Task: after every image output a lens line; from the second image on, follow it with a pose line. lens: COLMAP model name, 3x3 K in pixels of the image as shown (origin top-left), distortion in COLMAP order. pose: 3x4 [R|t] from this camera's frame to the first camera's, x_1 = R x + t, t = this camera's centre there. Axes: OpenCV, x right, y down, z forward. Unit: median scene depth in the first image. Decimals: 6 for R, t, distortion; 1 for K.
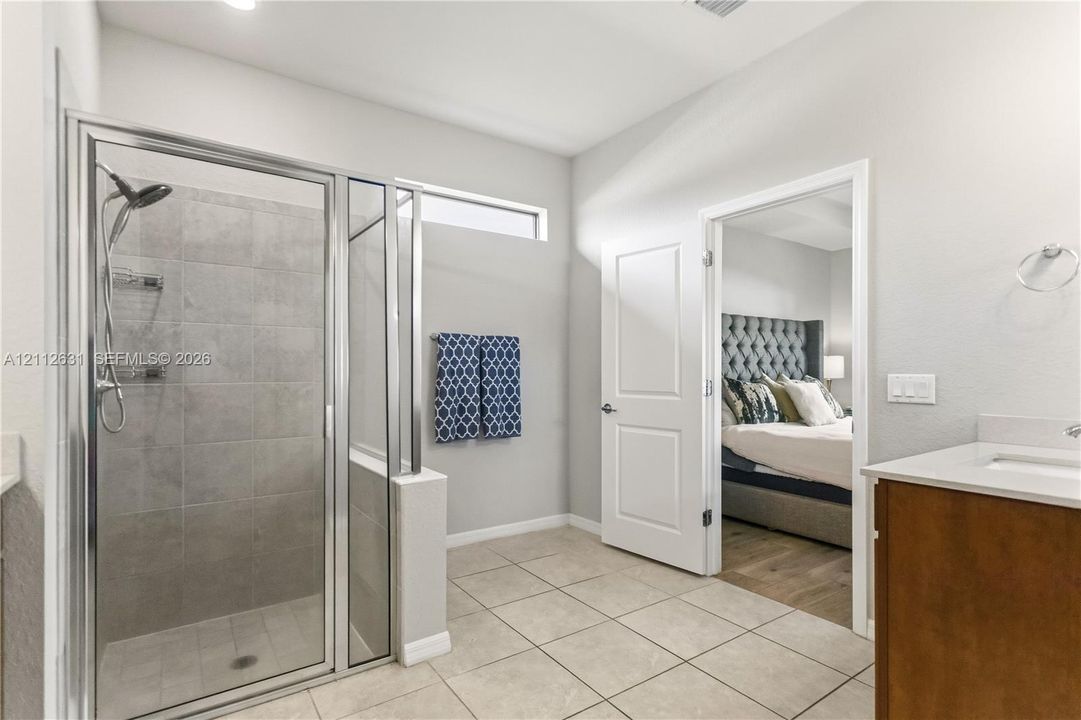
lens RADIAL K [[519.2, 0, 536.6], [0, 519.2, 373.2], [0, 0, 1]] dist [0.010607, 0.001314]
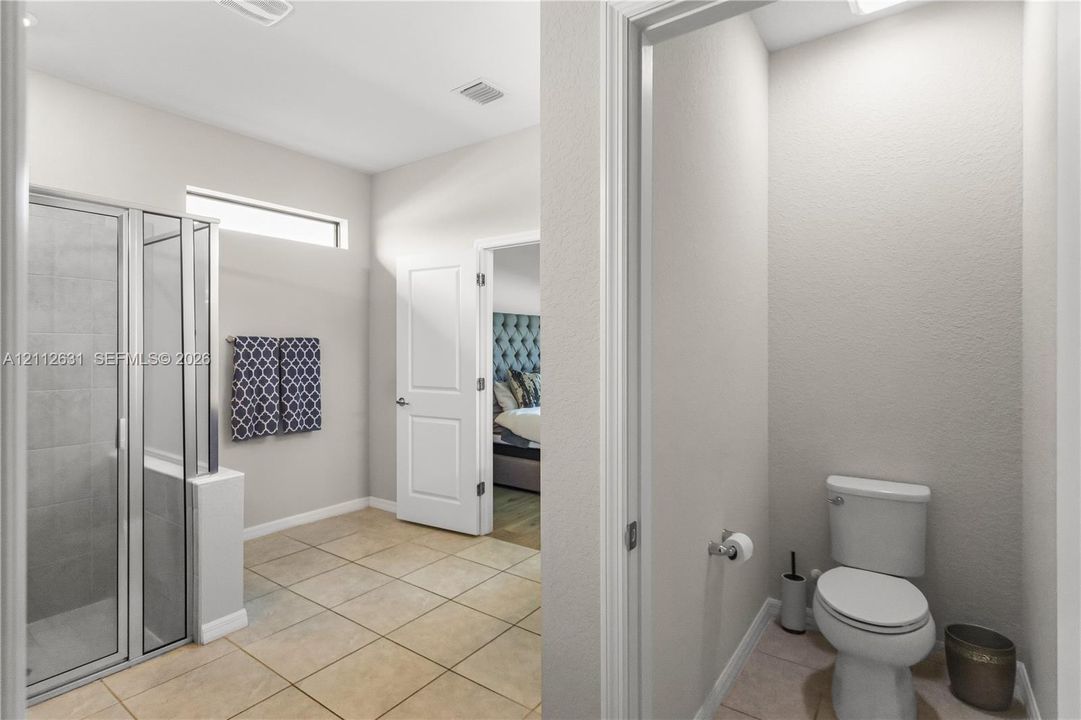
lens RADIAL K [[529.7, 0, 538.4], [0, 529.7, 346.2], [0, 0, 1]] dist [0.009966, 0.001206]
pose [[0.944302, -0.002009, 0.329075, 0.036225], [0.003846, 0.999980, -0.004931, -0.049292], [-0.329059, 0.005922, 0.944291, -0.214150]]
